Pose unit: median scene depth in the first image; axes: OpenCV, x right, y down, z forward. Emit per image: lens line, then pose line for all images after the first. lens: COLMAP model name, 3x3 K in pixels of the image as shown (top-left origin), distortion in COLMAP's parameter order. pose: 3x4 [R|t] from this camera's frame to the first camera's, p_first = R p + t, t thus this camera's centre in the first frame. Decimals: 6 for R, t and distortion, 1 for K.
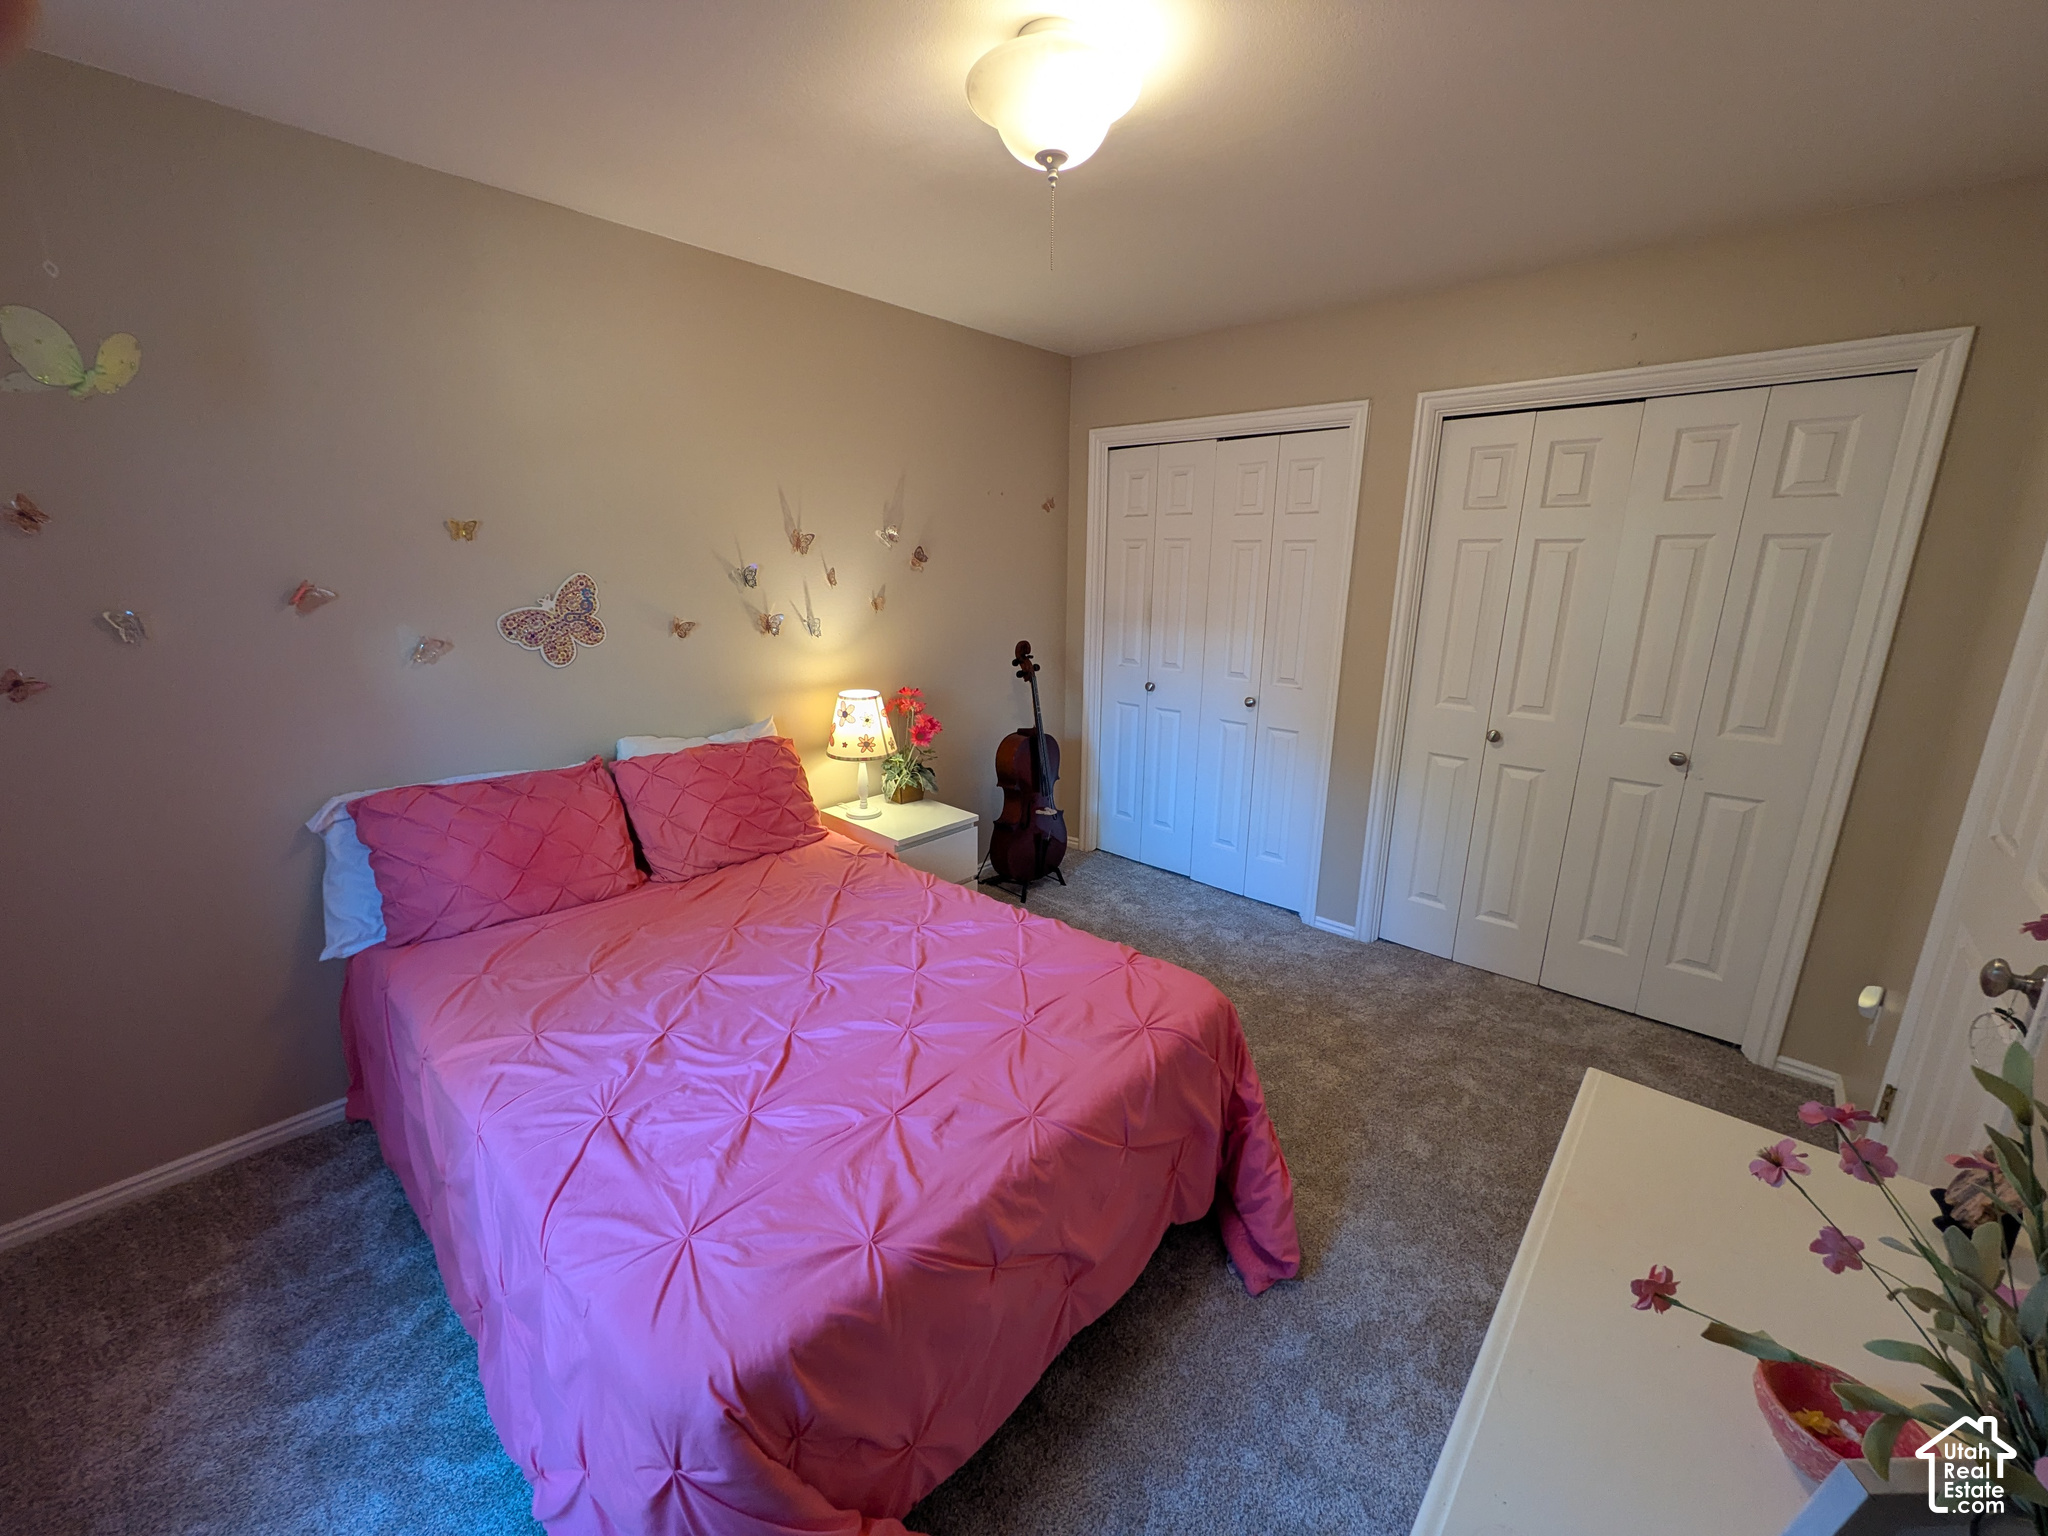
lens RADIAL K [[814.7, 0, 1021.2], [0, 814.7, 768.1], [0, 0, 1]] dist [0.002908, 0.000146]
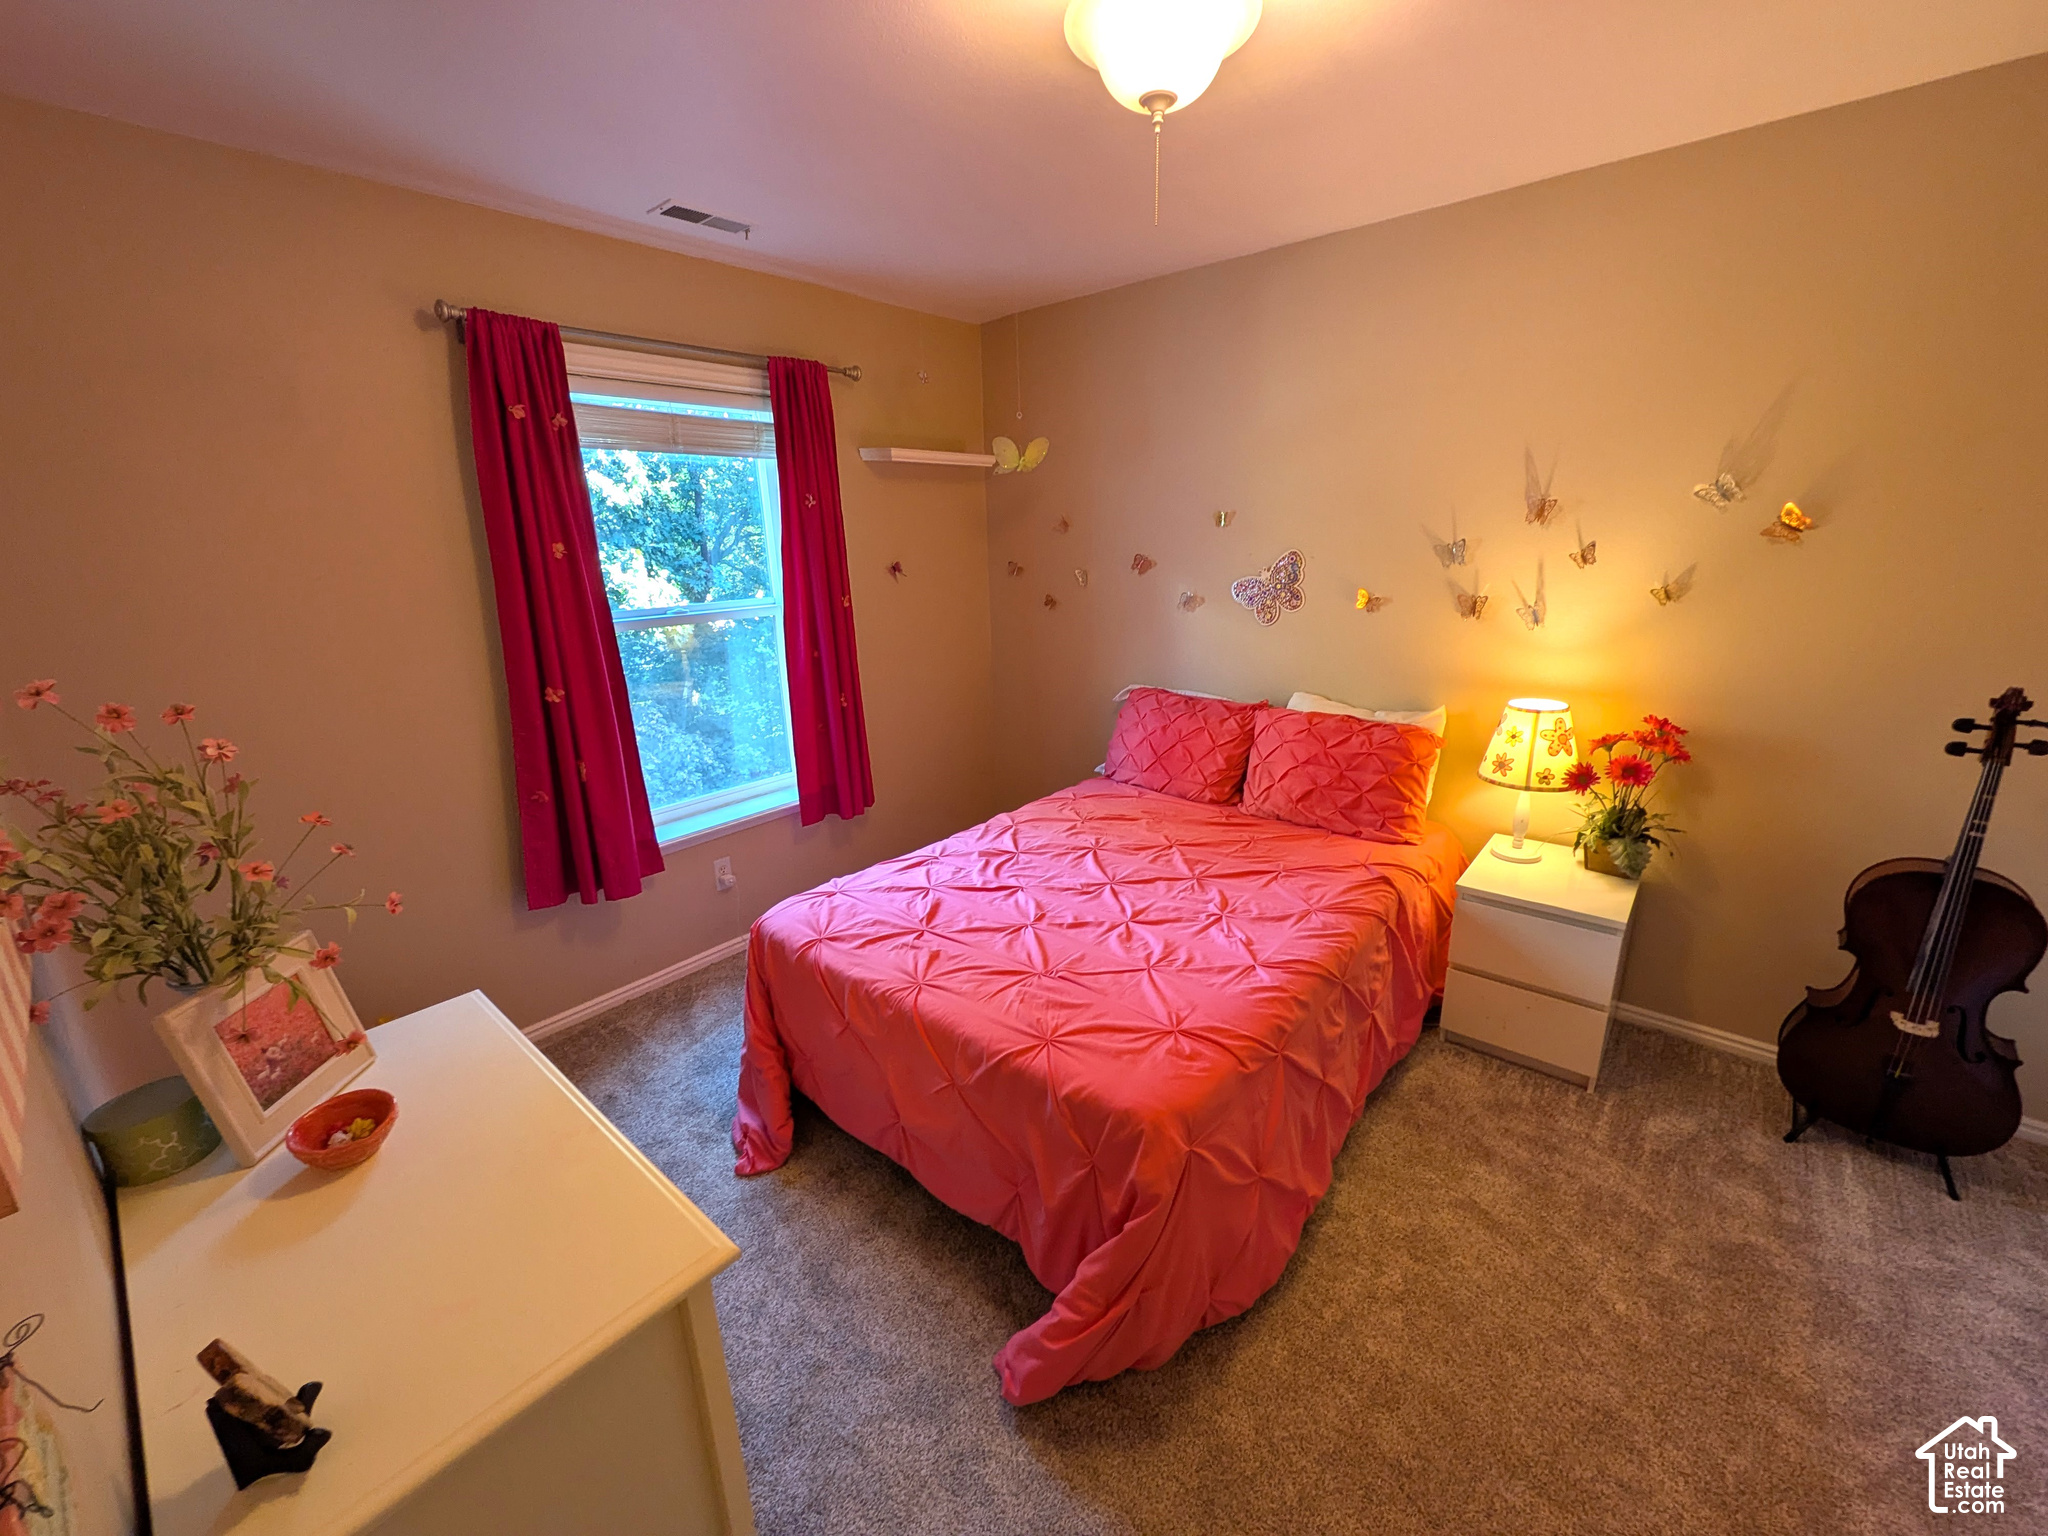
lens RADIAL K [[814.7, 0, 1029.1], [0, 814.7, 761.1], [0, 0, 1]] dist [0.002908, 0.000146]
pose [[0.025888, 0.253319, -0.967036, 0.599464], [-0.225190, 0.943975, 0.241250, -0.127523], [0.973971, 0.211521, 0.081483, 0.511237]]
